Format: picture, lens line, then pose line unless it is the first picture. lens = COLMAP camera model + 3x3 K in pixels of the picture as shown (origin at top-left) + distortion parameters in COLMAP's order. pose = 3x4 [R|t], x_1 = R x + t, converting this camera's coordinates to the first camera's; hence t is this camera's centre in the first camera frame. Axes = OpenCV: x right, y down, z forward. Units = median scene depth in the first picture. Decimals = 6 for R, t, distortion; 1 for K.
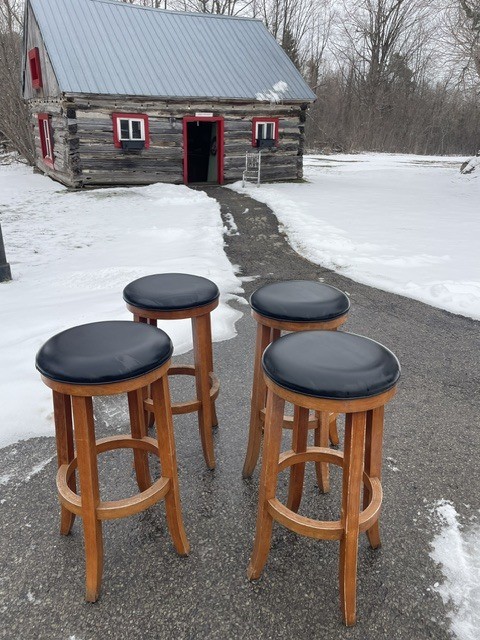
lens RADIAL K [[469.2, 0, 240.0], [0, 469.2, 320.0], [0, 0, 1]] dist [0.078624, -0.090725]
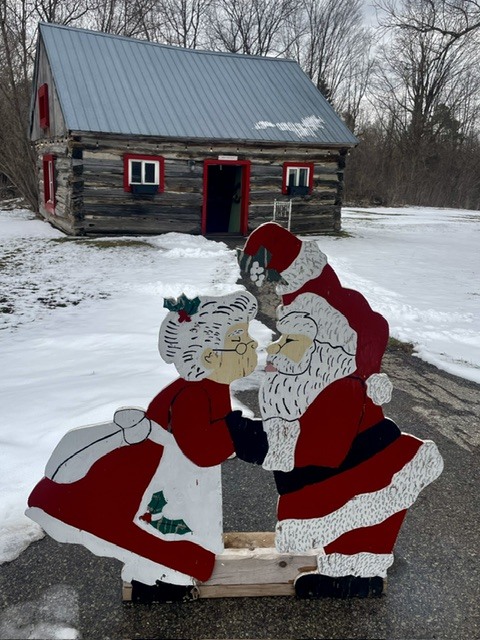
lens RADIAL K [[469.2, 0, 240.0], [0, 469.2, 320.0], [0, 0, 1]] dist [0.078624, -0.090725]
pose [[0.998283, 0.031115, -0.049632, -0.000952], [-0.036657, 0.992691, -0.114980, -0.036953], [0.045692, 0.116602, 0.992127, 0.170749]]
